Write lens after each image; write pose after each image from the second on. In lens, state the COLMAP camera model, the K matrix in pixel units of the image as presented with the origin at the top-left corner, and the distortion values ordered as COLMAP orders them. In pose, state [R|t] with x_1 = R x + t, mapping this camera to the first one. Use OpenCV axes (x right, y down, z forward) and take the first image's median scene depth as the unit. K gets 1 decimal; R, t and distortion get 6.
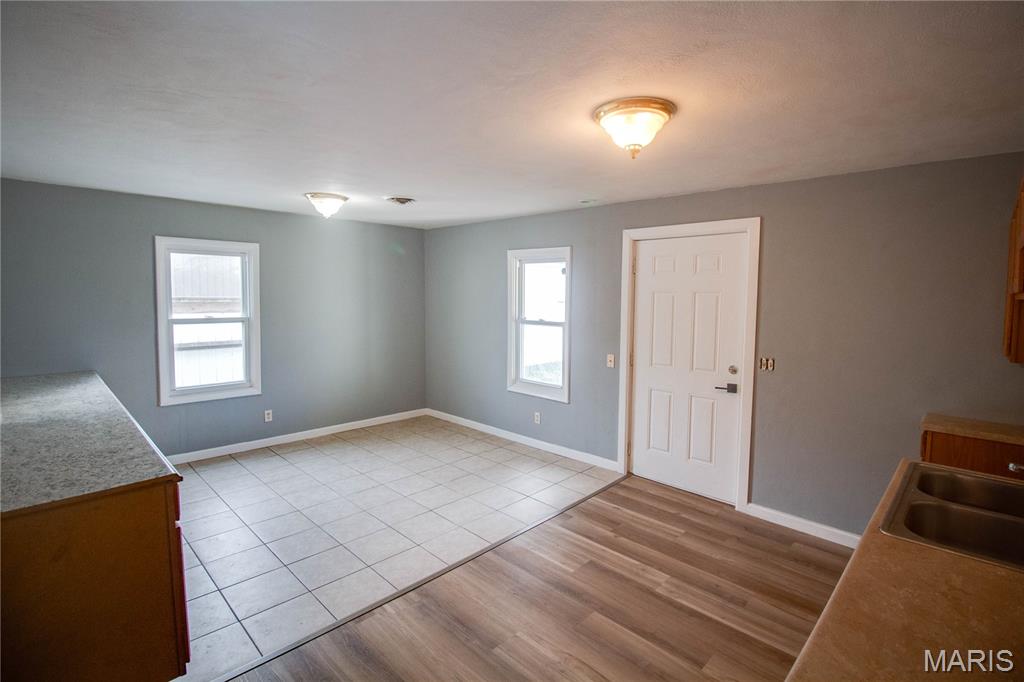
lens RADIAL K [[482.9, 0, 514.9], [0, 482.9, 339.5], [0, 0, 1]] dist [-0.019574, -0.003015]
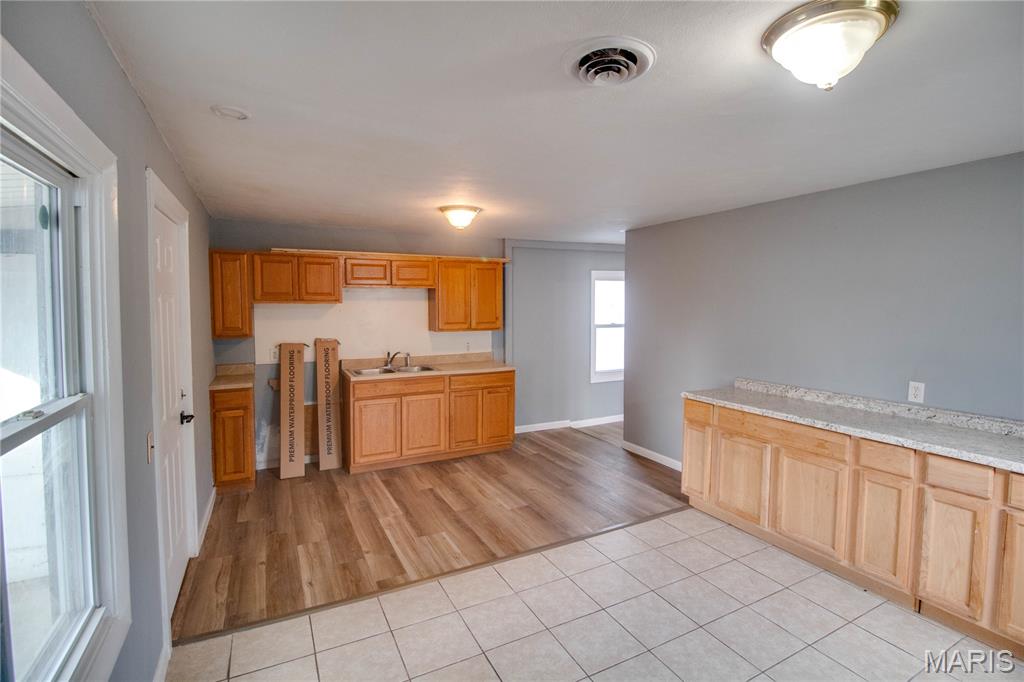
lens RADIAL K [[482.9, 0, 512.1], [0, 482.9, 332.2], [0, 0, 1]] dist [-0.019574, -0.003015]
pose [[-0.952758, -0.019102, 0.303129, -0.358051], [0.021019, 0.991481, 0.128544, -0.150689], [-0.303002, 0.128843, -0.944240, 1.792465]]
